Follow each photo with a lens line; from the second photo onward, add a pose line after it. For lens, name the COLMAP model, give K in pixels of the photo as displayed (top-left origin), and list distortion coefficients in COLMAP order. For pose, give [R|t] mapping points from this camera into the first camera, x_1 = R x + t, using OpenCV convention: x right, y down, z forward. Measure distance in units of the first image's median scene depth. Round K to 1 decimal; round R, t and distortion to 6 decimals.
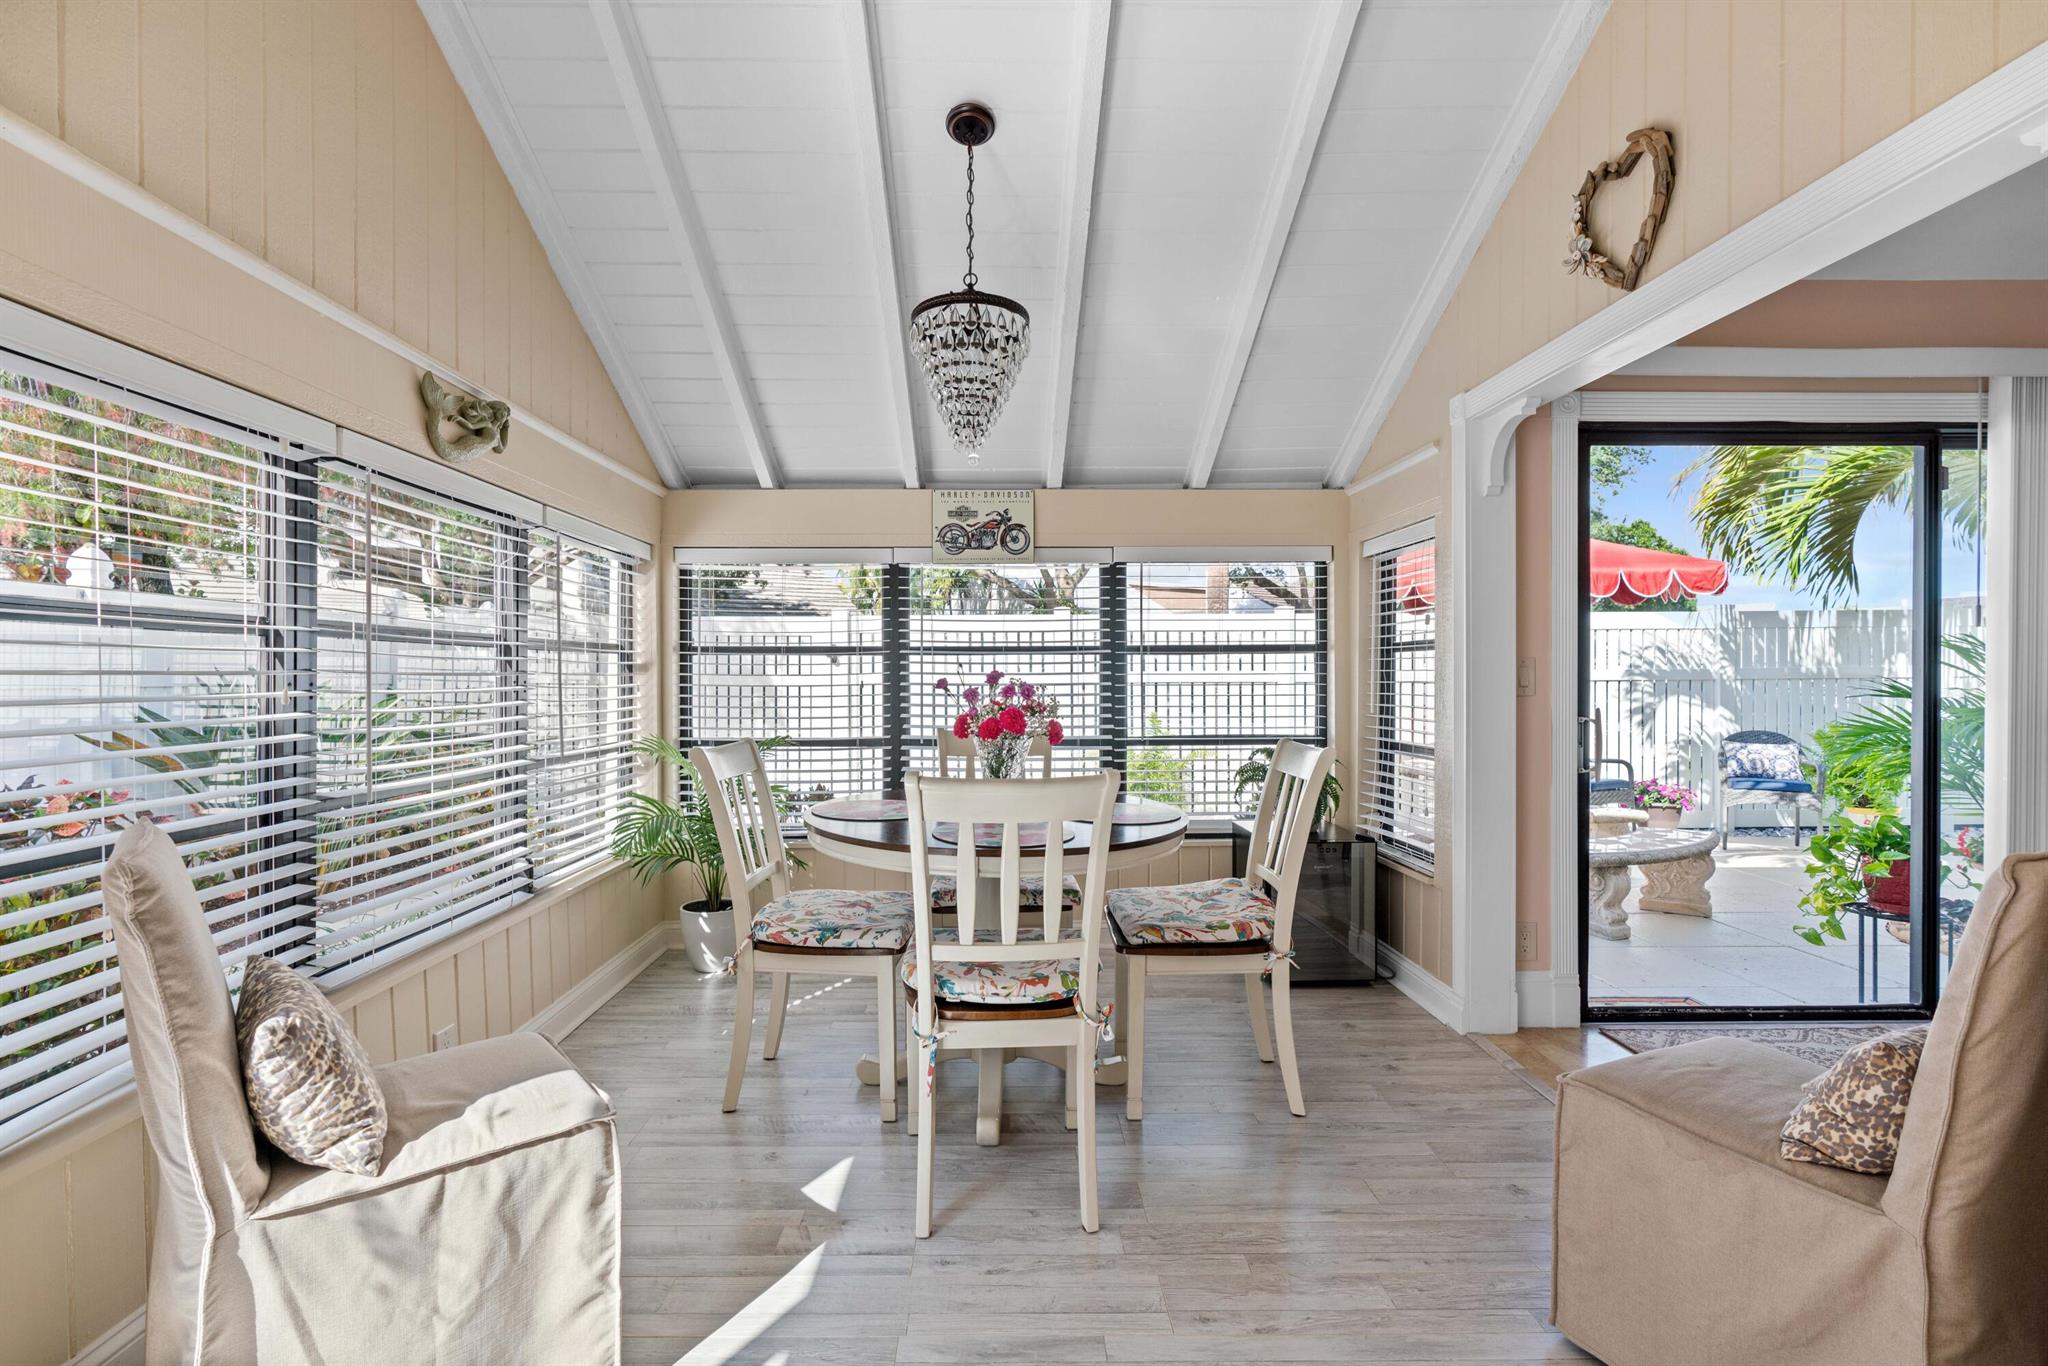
lens RADIAL K [[936.2, 0, 1009.1], [0, 936.2, 680.7], [0, 0, 1]] dist [-0.015270, 0.005530]
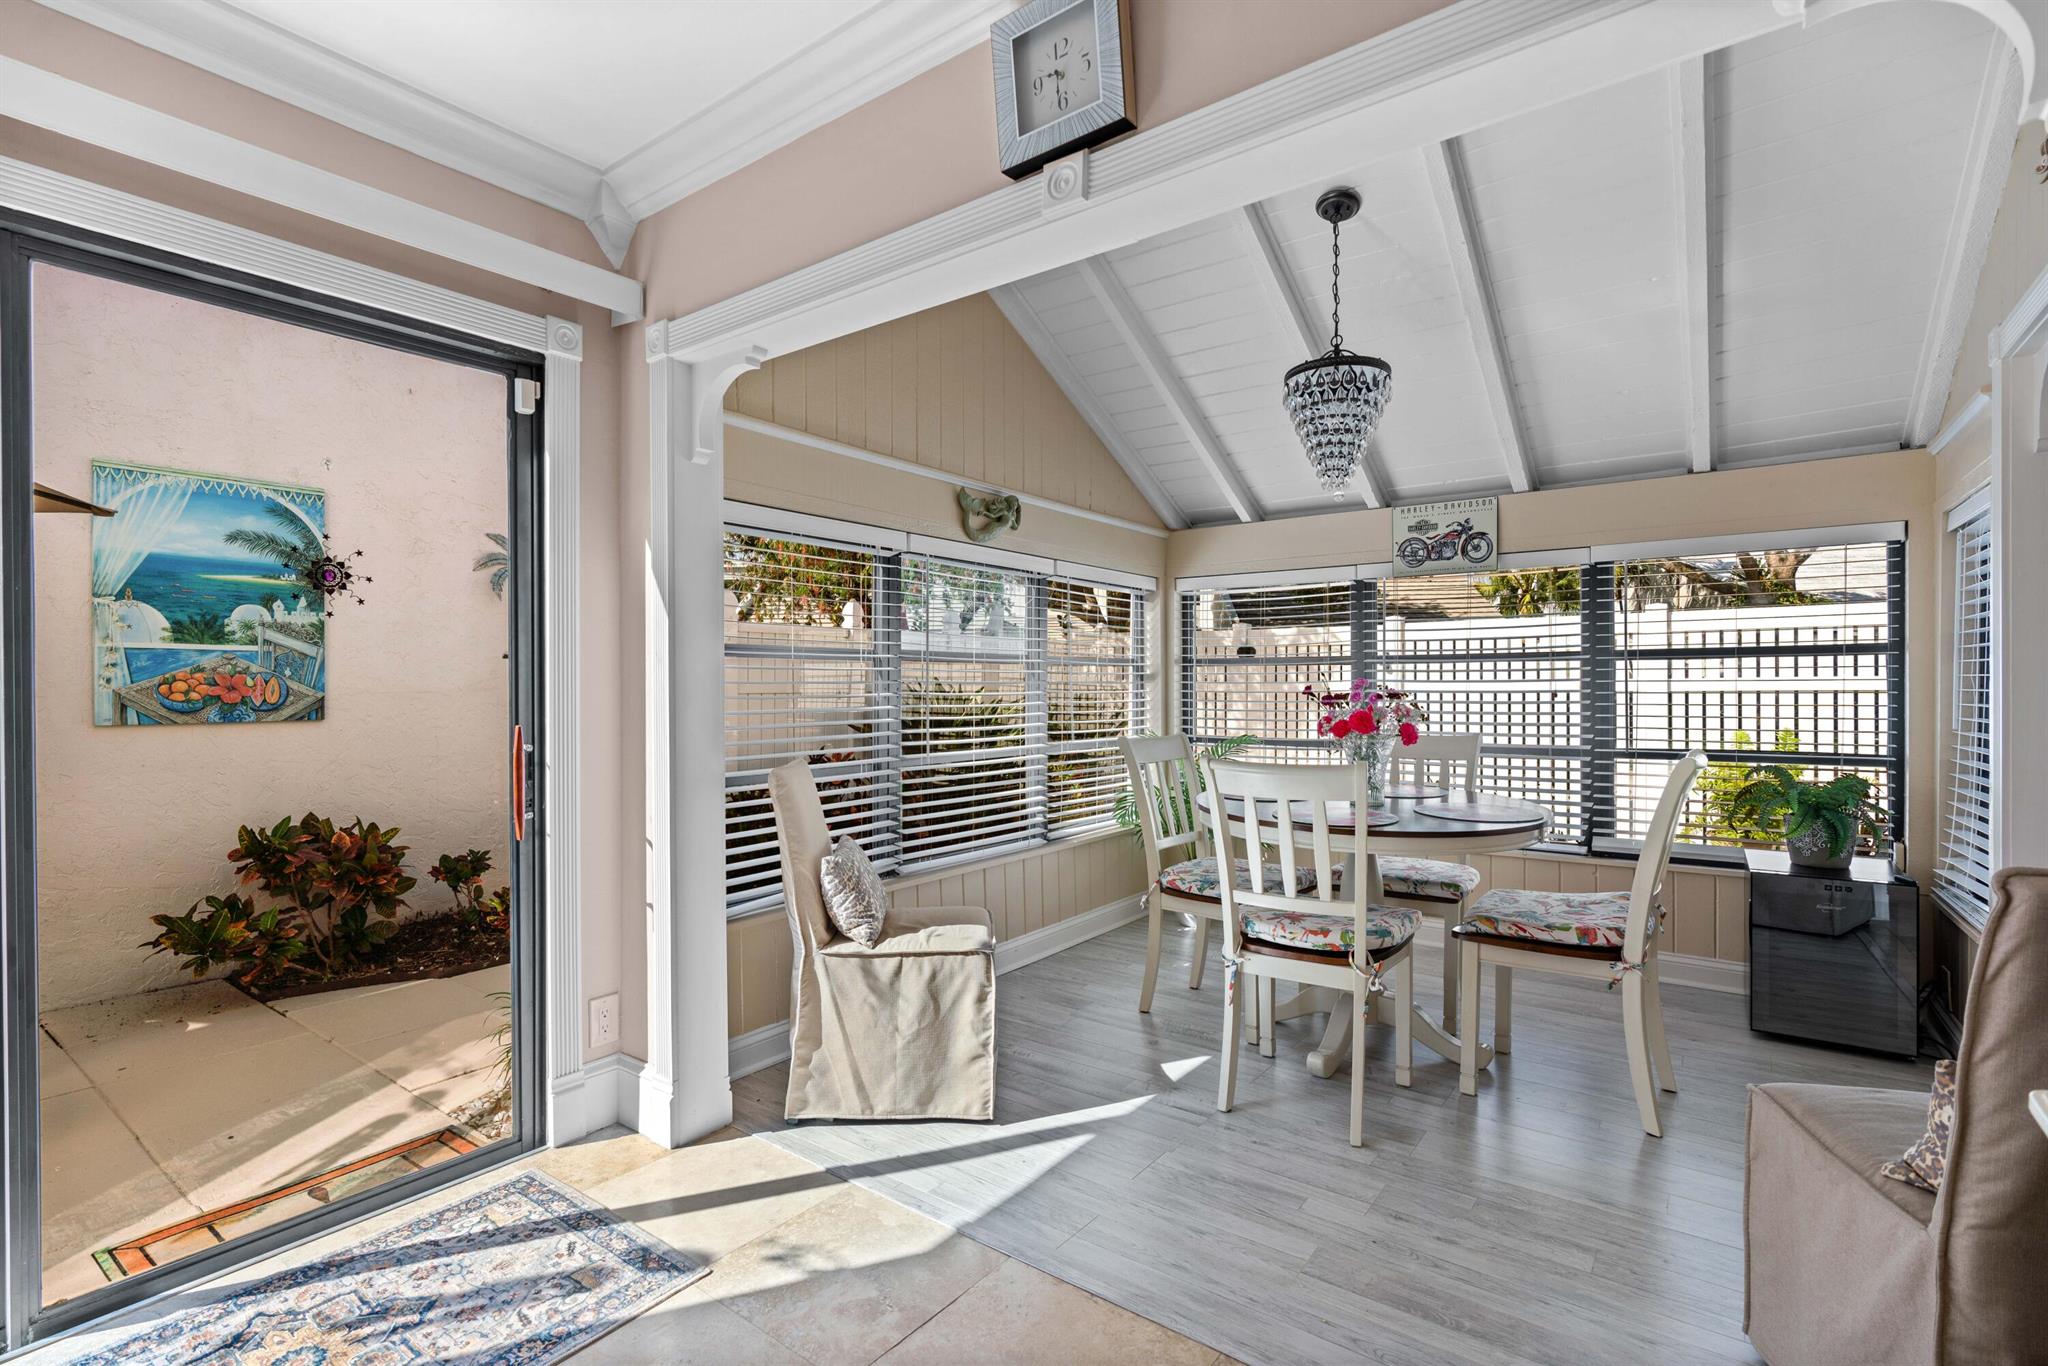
lens RADIAL K [[965.4, 0, 1017.7], [0, 965.4, 688.1], [0, 0, 1]] dist [-0.013156, 0.000725]
pose [[0.789554, 0.001070, -0.613680, 0.496812], [-0.001132, 0.999999, 0.000288, 0.001342], [0.613679, 0.000467, 0.789555, -0.241554]]
